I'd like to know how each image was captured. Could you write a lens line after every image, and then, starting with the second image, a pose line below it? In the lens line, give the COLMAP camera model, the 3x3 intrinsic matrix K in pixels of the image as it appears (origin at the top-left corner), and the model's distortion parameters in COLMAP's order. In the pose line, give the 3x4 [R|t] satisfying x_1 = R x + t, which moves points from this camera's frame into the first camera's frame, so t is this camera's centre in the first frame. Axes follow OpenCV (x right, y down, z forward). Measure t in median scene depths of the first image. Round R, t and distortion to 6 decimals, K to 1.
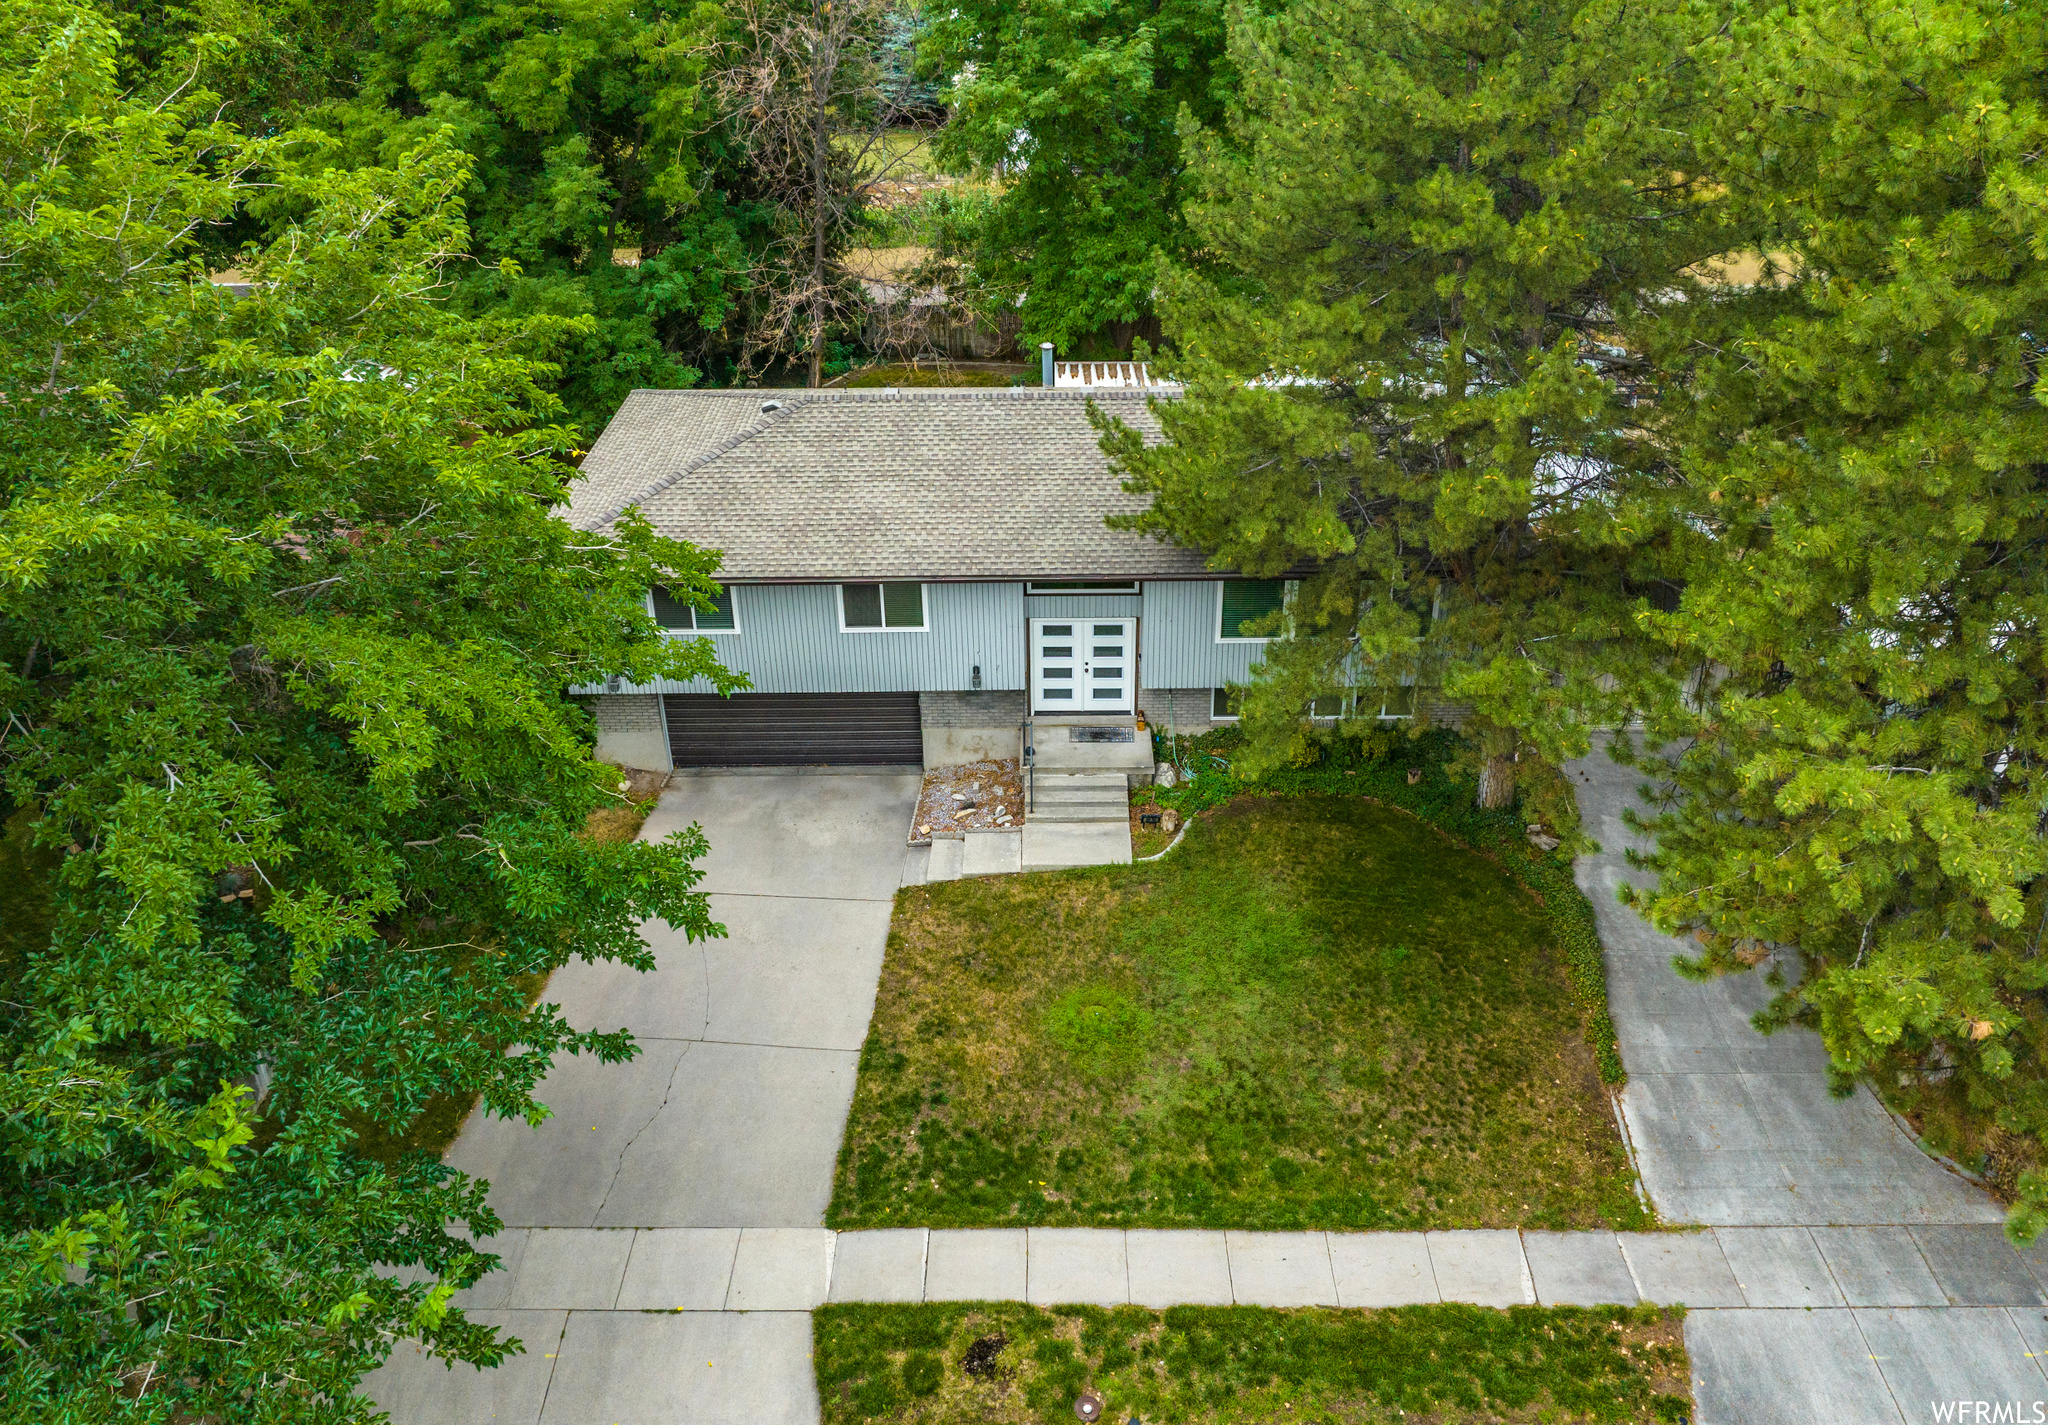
lens RADIAL K [[1451.7, 0, 1052.6], [0, 1451.7, 636.1], [0, 0, 1]] dist [-0.039541, 0.005481]
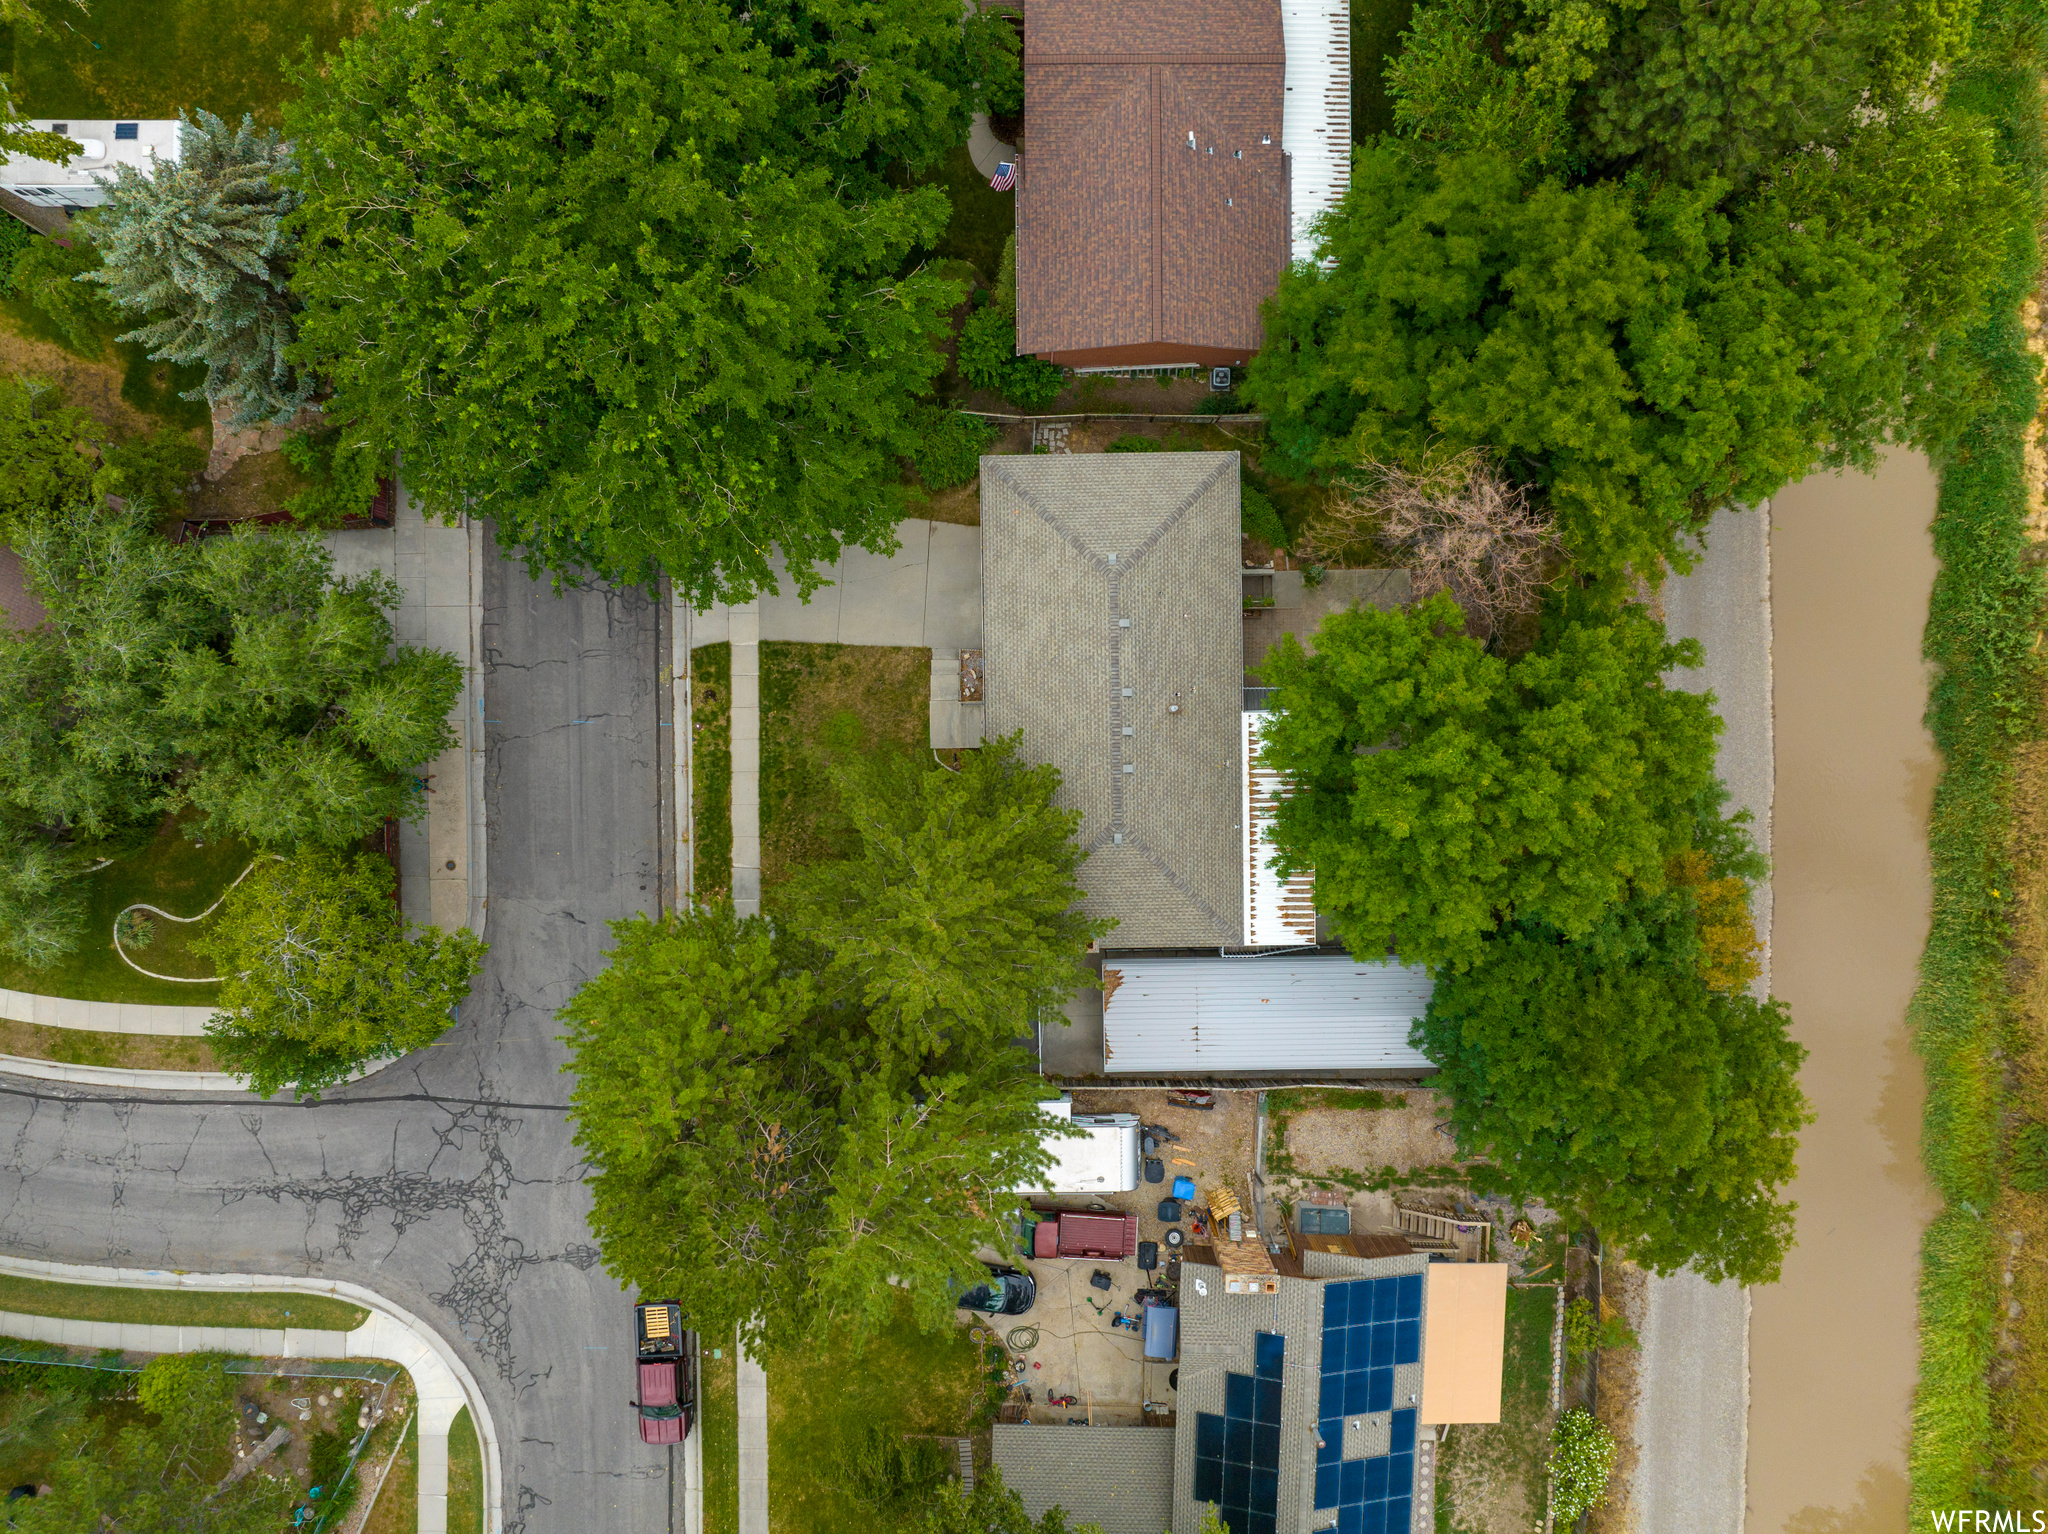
lens RADIAL K [[1444.1, 0, 1012.3], [0, 1444.1, 763.2], [0, 0, 1]] dist [-0.041450, 0.007554]
pose [[0.006926, 0.999687, 0.024056, 0.028238], [-0.482465, -0.017731, 0.875736, -2.276524], [0.875888, -0.017672, 0.482191, -0.003523]]
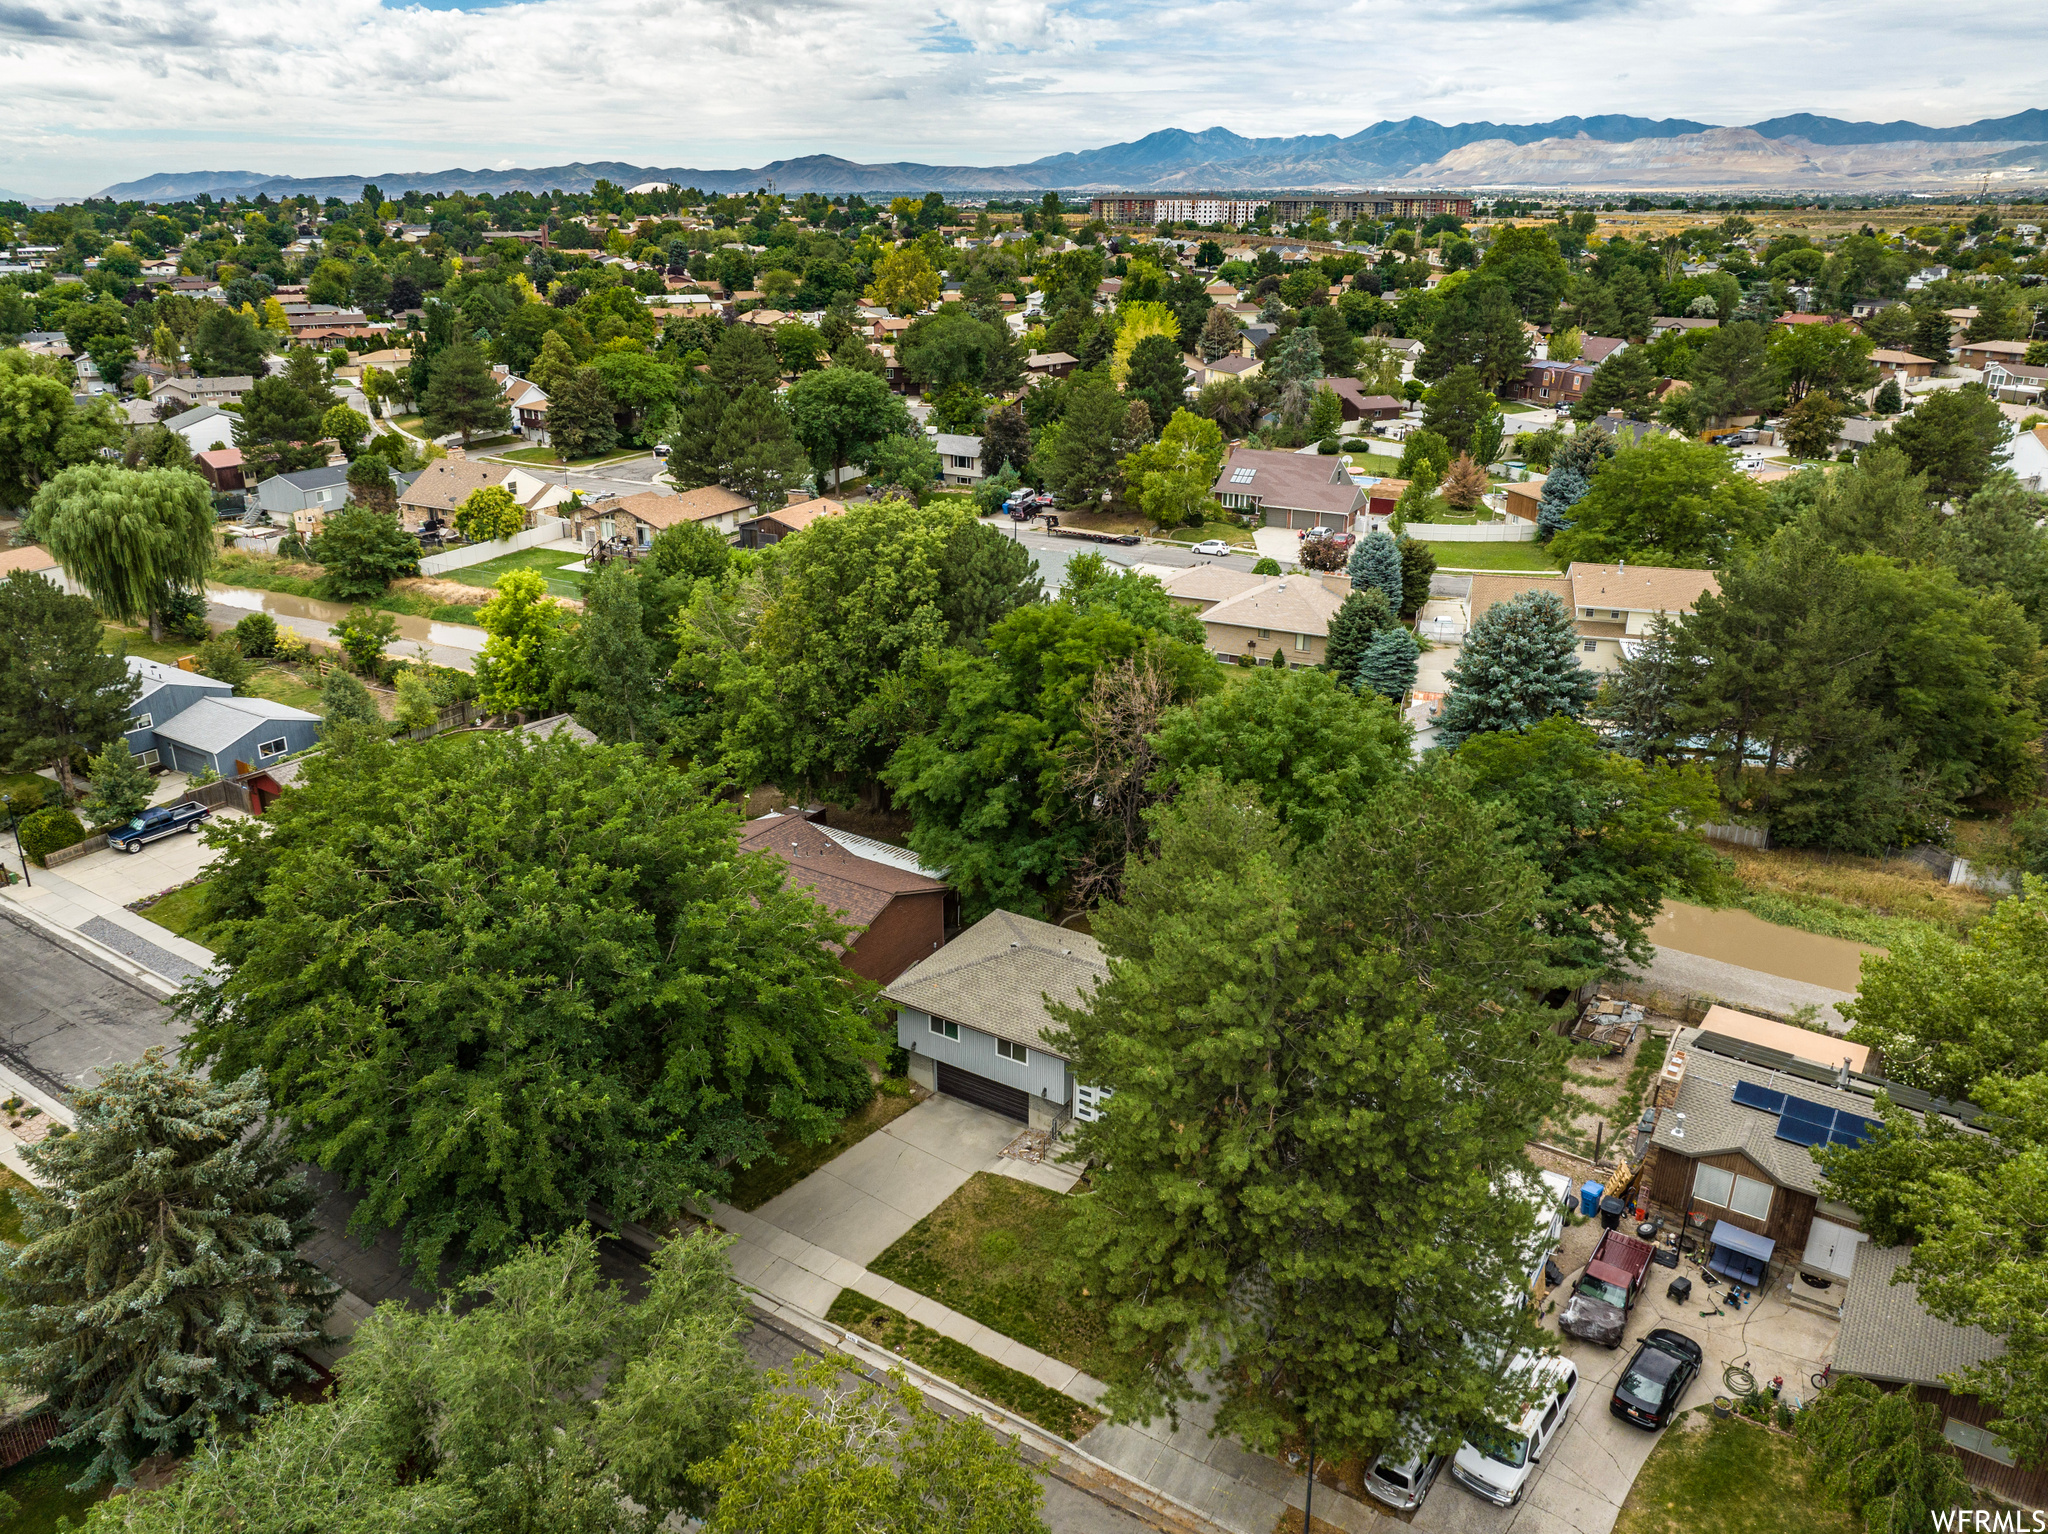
lens RADIAL K [[1444.1, 0, 1033.8], [0, 1444.1, 767.9], [0, 0, 1]] dist [-0.041450, 0.007554]
pose [[0.845946, 0.202746, -0.493224, 1.160962], [-0.268557, 0.961030, -0.065567, -0.379725], [0.460709, 0.187925, 0.867428, -1.289515]]
